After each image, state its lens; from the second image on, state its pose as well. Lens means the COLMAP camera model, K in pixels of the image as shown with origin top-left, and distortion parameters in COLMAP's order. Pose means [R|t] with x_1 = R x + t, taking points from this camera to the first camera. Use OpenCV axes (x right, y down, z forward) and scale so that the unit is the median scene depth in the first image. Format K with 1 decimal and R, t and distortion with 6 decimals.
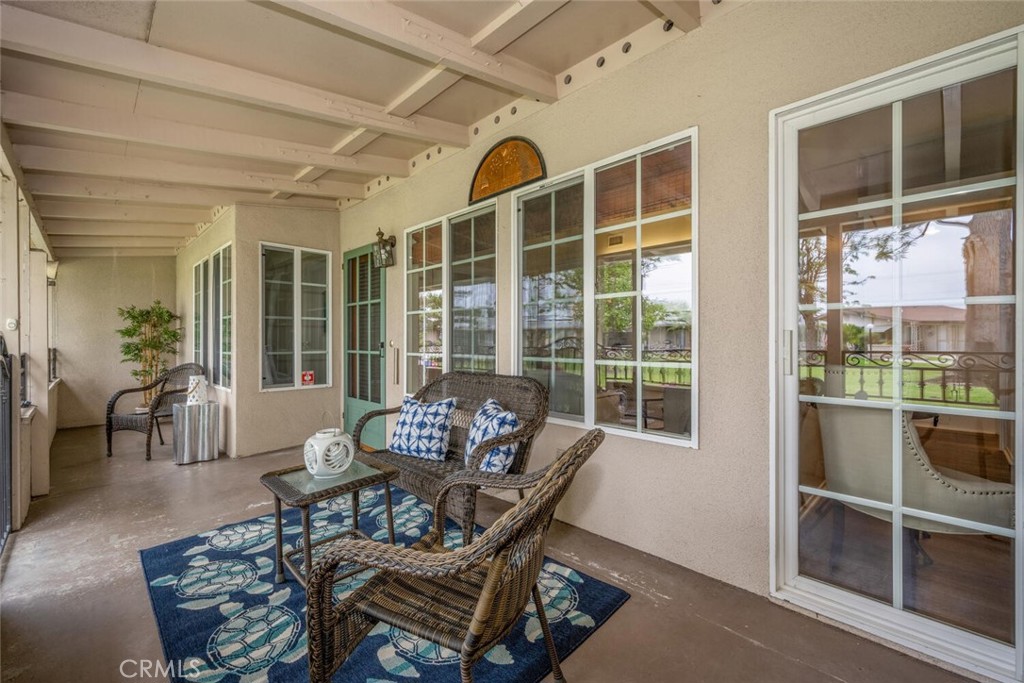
lens RADIAL K [[428.1, 0, 482.1], [0, 428.1, 339.0], [0, 0, 1]] dist [0.000119, -0.000103]
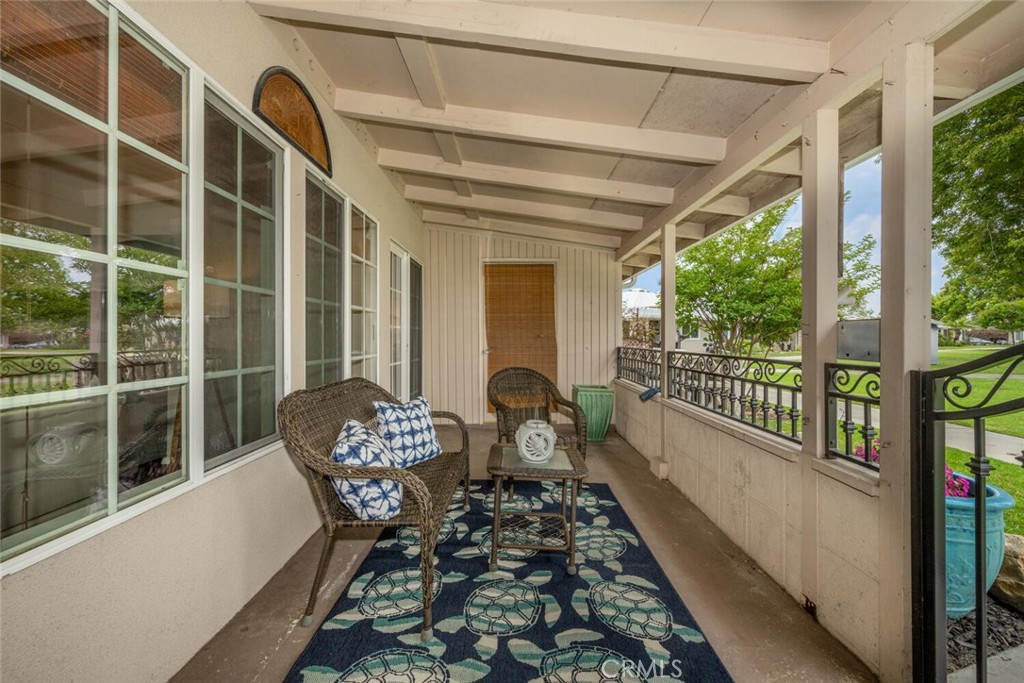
lens RADIAL K [[406.1, 0, 511.7], [0, 406.1, 337.4], [0, 0, 1]] dist [-0.001422, -0.000076]
pose [[-0.732033, 0.003676, 0.681260, -0.768830], [0.001019, 0.999990, -0.004301, -0.002615], [-0.681269, -0.002454, -0.732029, 1.349943]]
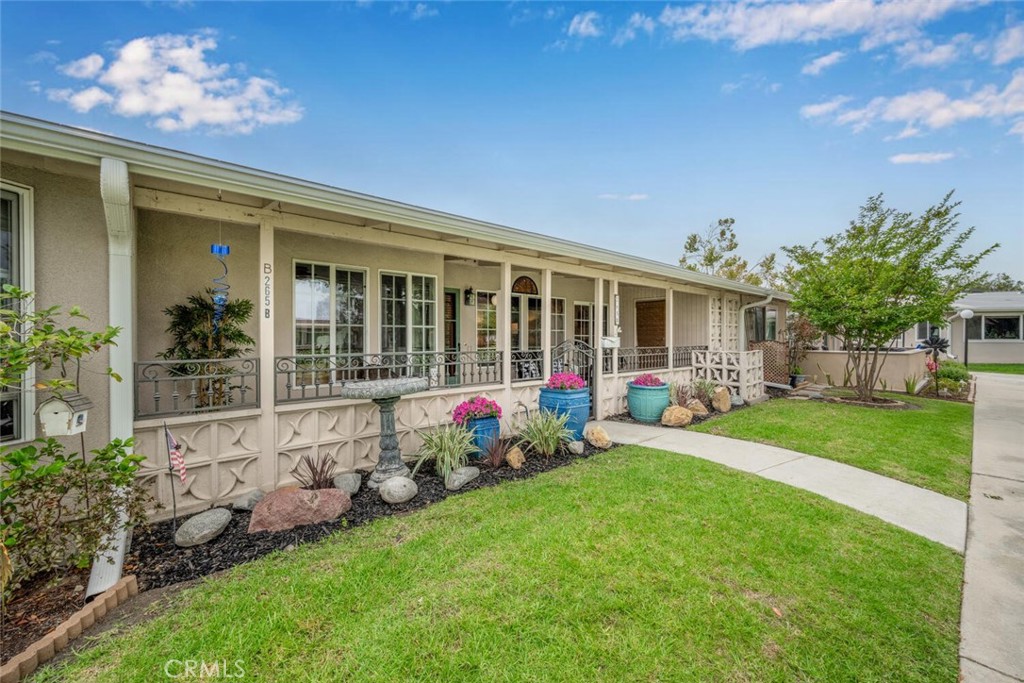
lens RADIAL K [[413.0, 0, 510.0], [0, 413.0, 338.8], [0, 0, 1]] dist [-0.000076, -0.000040]
pose [[0.029380, 0.001367, 0.999567, -3.082743], [-0.002244, 0.999997, -0.001302, -0.013513], [-0.999566, -0.002204, 0.029383, 1.081877]]
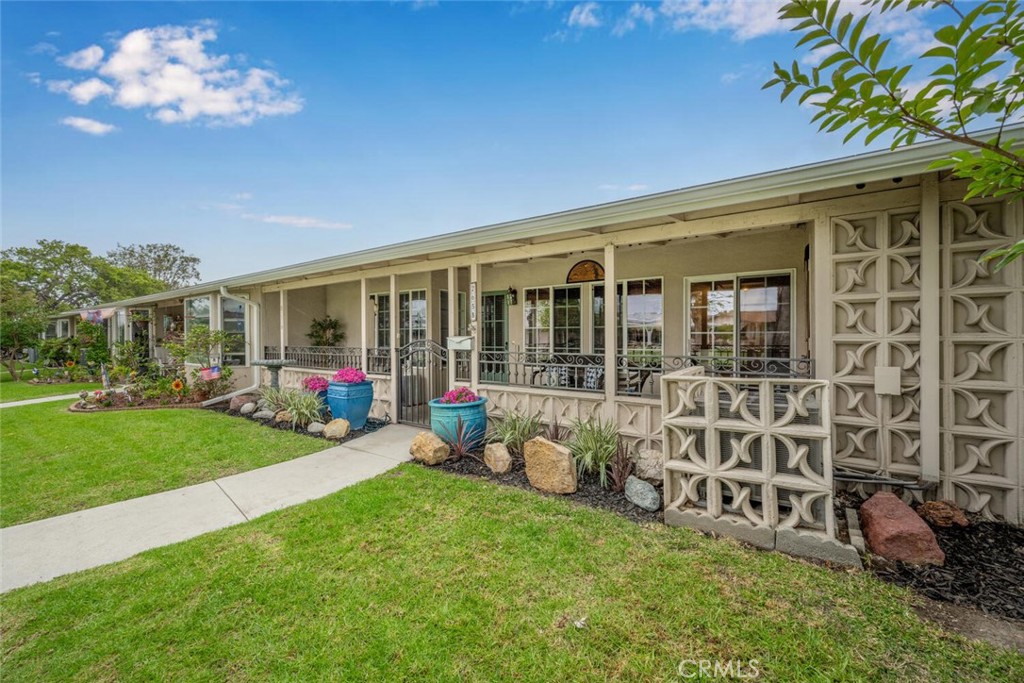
lens RADIAL K [[415.8, 0, 513.8], [0, 415.8, 338.3], [0, 0, 1]] dist [0.001191, 0.000036]
pose [[0.977171, 0.002026, 0.212444, -0.911412], [-0.003206, 0.999981, 0.005212, -0.030125], [-0.212429, -0.005774, 0.977159, -1.315429]]
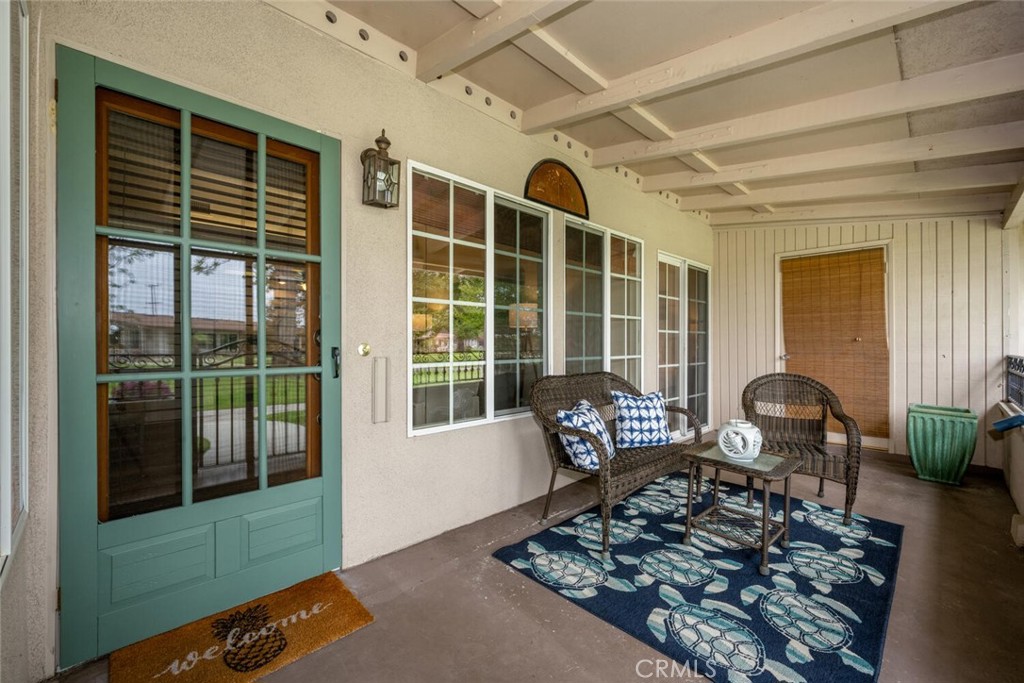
lens RADIAL K [[422.0, 0, 521.4], [0, 422.0, 344.7], [0, 0, 1]] dist [-0.000832, -0.000095]
pose [[-0.042316, -0.000348, 0.999104, -1.091921], [-0.003408, 0.999994, 0.000204, 0.005992], [-0.999098, -0.003396, -0.042317, 1.212871]]
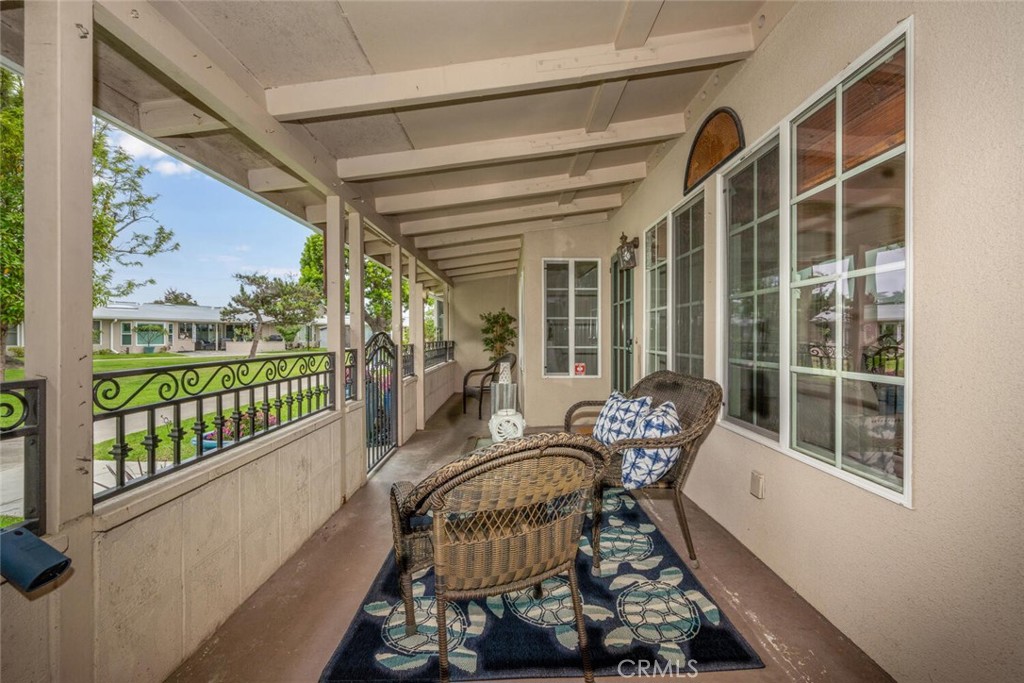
lens RADIAL K [[406.1, 0, 511.7], [0, 406.1, 337.4], [0, 0, 1]] dist [-0.001422, -0.000076]
pose [[0.737432, 0.005331, -0.675400, 0.338575], [0.000200, 0.999967, 0.008110, -0.007247], [0.675421, -0.006116, 0.737407, 0.094840]]
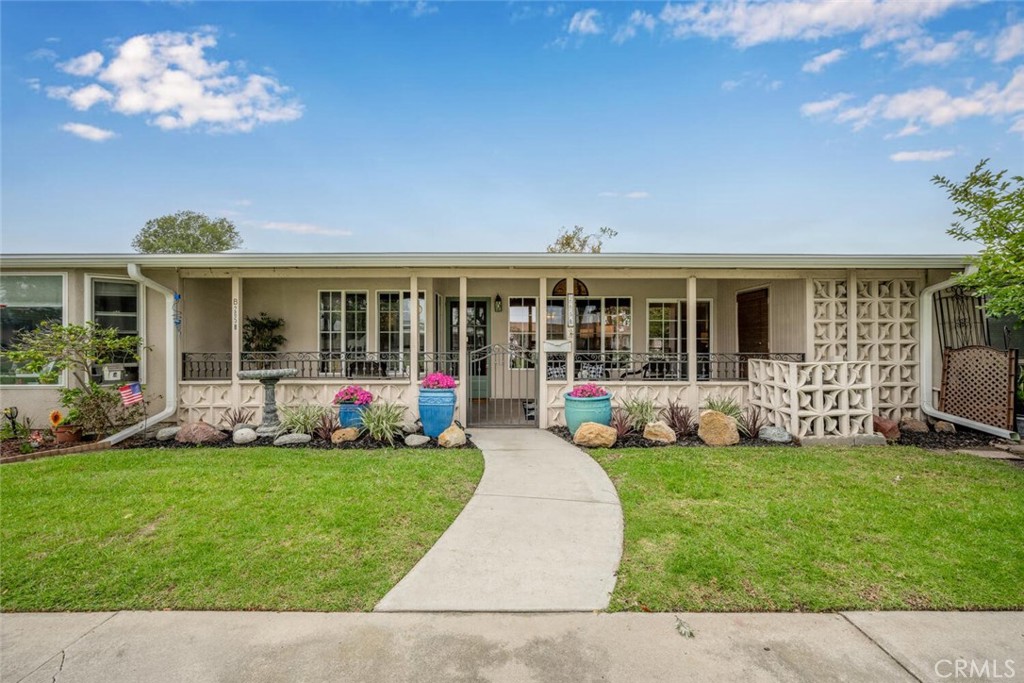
lens RADIAL K [[409.6, 0, 513.5], [0, 409.6, 342.0], [0, 0, 1]] dist [-0.001766, 0.000005]
pose [[0.679933, 0.002772, 0.733269, -2.459001], [-0.005064, 0.999987, 0.000916, -0.020582], [-0.733257, -0.004336, 0.679938, -0.693887]]
